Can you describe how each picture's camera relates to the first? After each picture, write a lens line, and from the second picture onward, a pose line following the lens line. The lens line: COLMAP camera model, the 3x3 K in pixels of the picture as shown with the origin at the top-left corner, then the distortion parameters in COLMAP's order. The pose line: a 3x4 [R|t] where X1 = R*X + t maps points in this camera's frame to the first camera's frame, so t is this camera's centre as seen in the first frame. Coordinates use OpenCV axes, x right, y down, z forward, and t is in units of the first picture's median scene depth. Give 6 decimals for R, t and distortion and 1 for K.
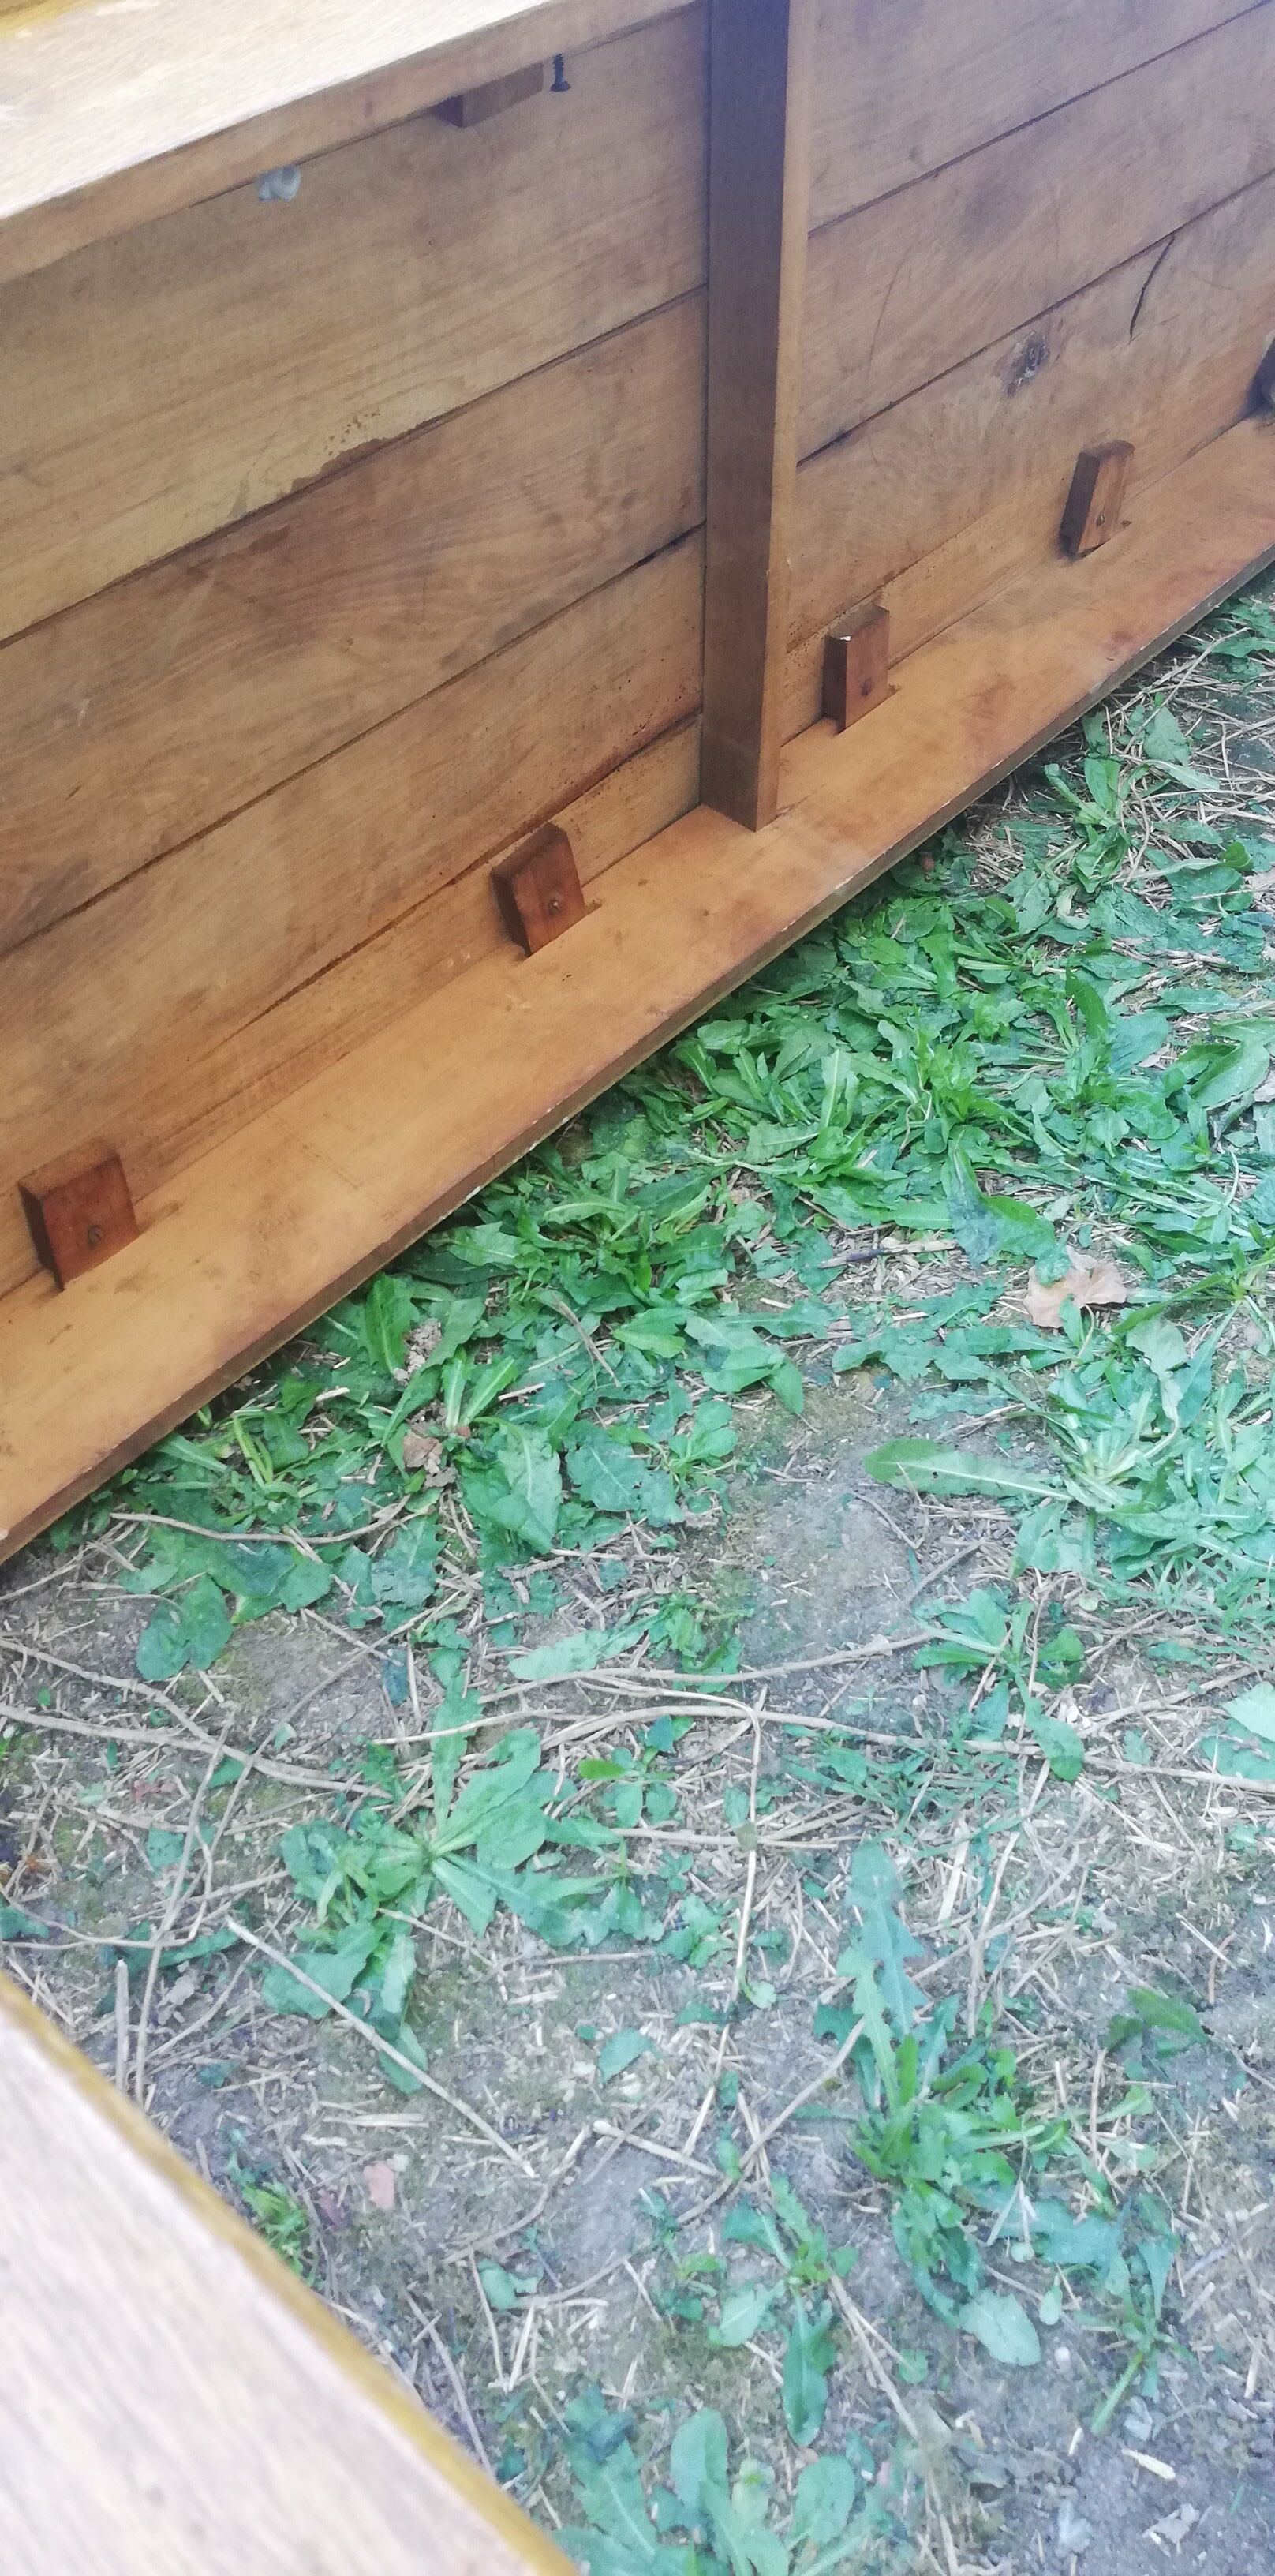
lens RADIAL K [[1923.8, 0, 633.9], [0, 1923.8, 1264.8], [0, 0, 1]] dist [0.051806, -0.078450]
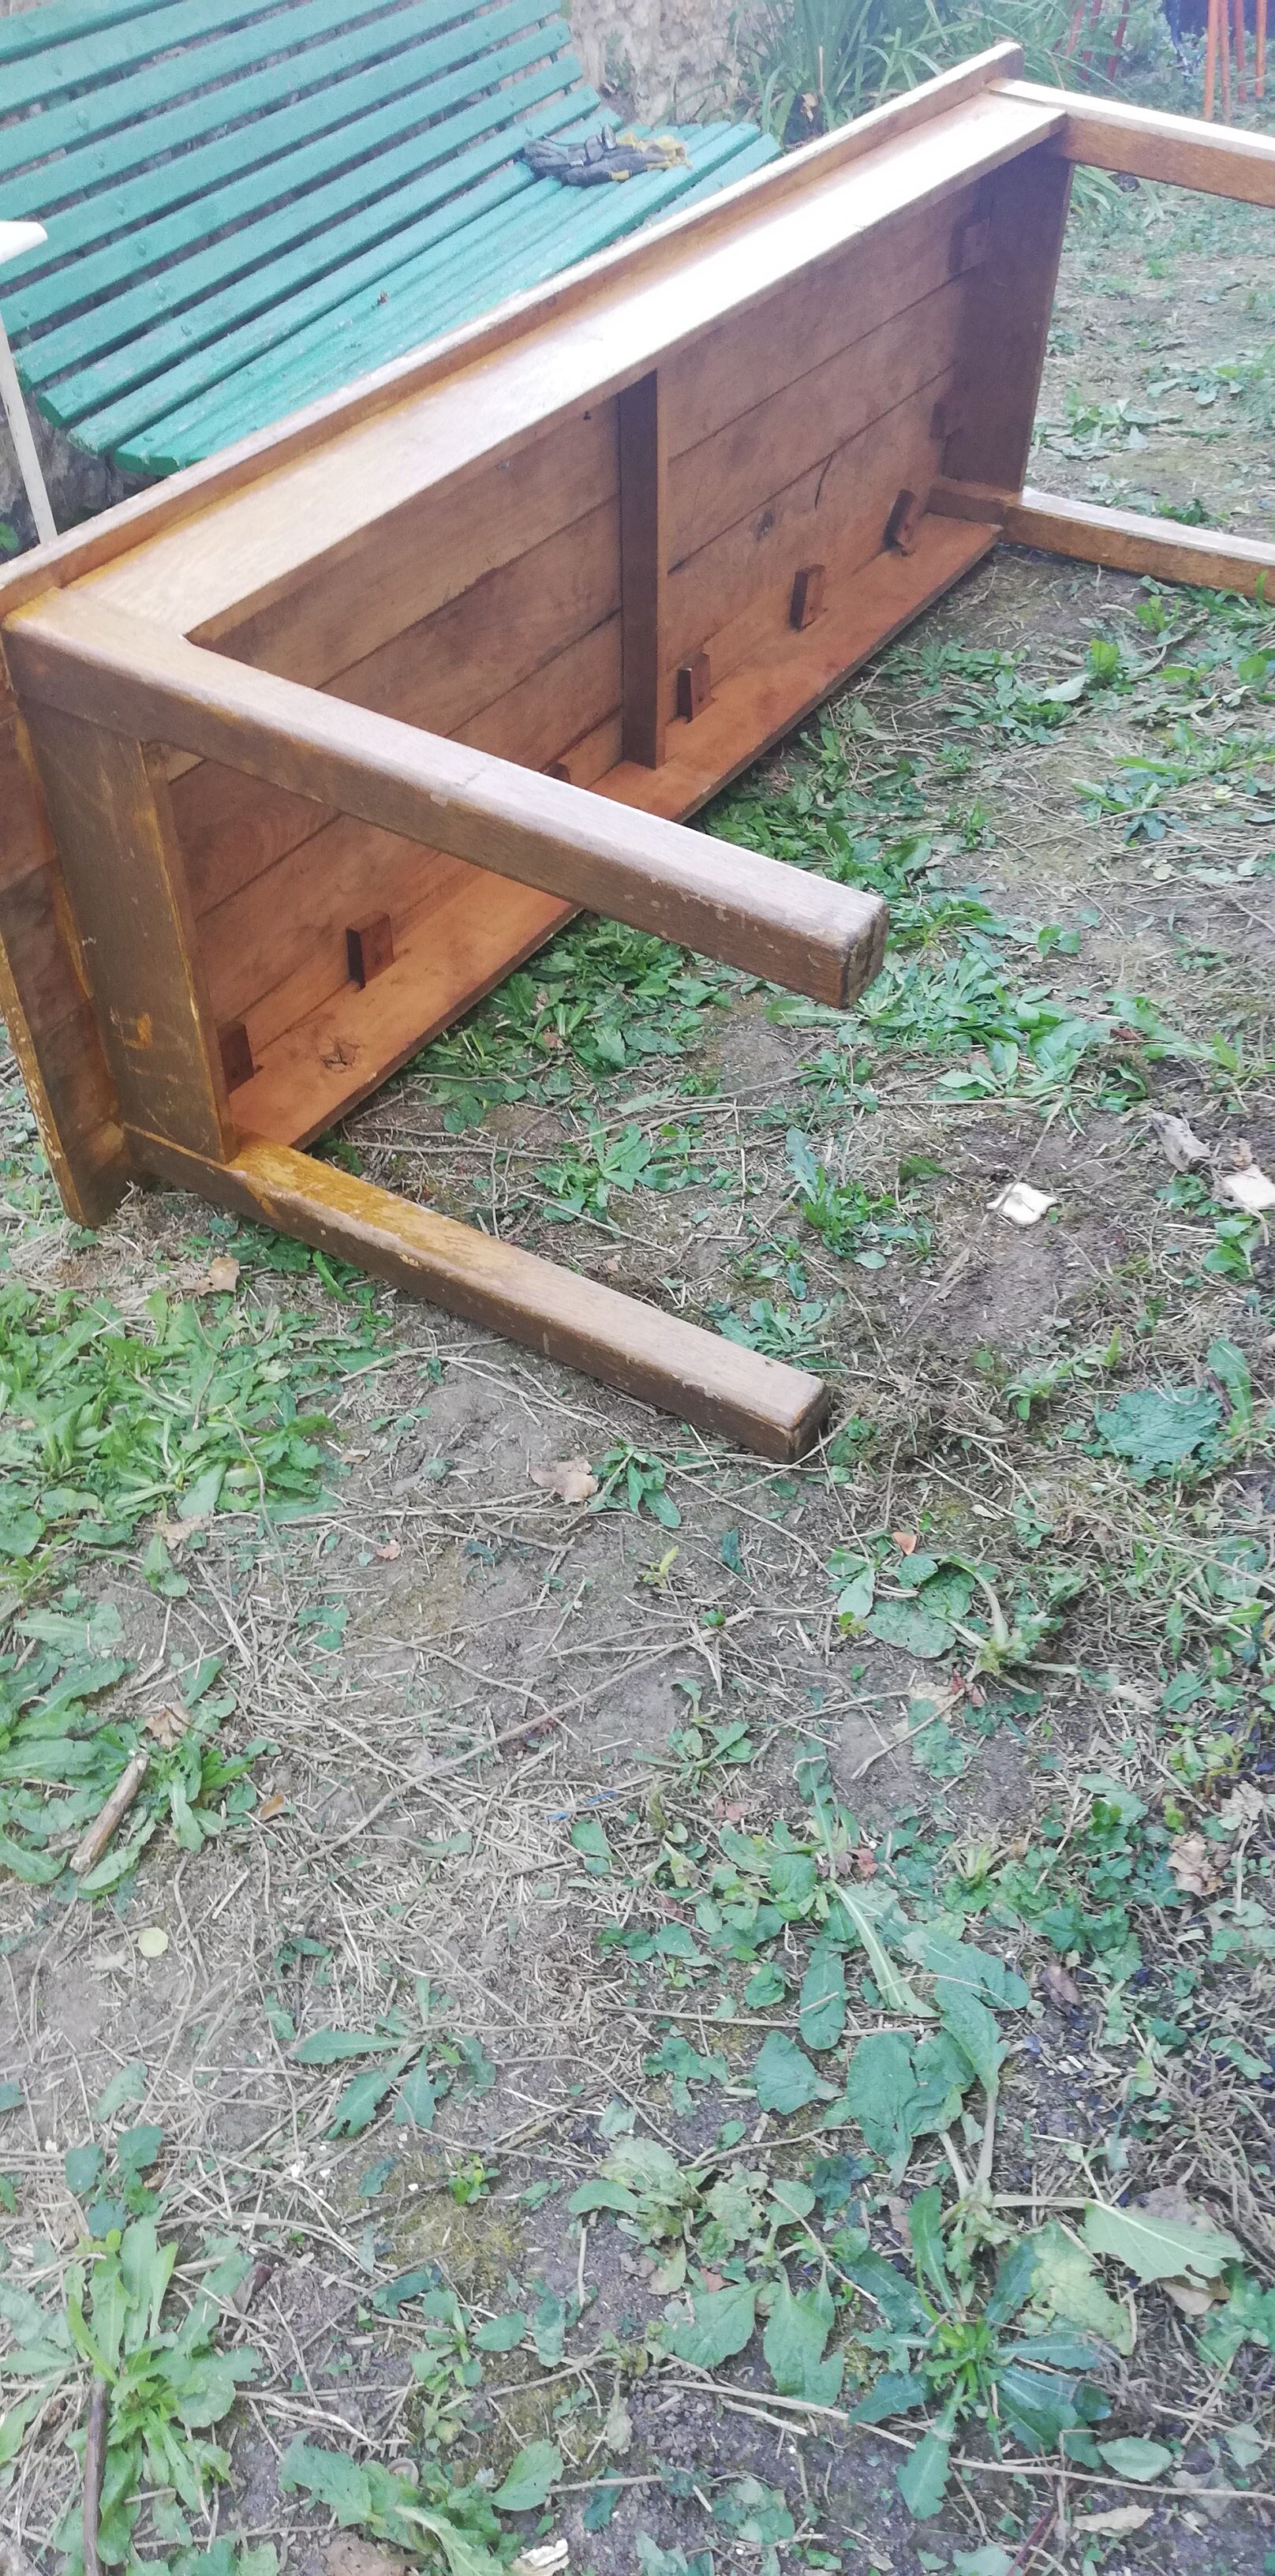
lens RADIAL K [[1923.8, 0, 648.8], [0, 1923.8, 1264.5], [0, 0, 1]] dist [0.051806, -0.078450]
pose [[0.986357, -0.107051, 0.125063, -0.271381], [0.117918, 0.989551, -0.082973, 0.479989], [-0.114874, 0.096588, 0.988673, -0.957644]]
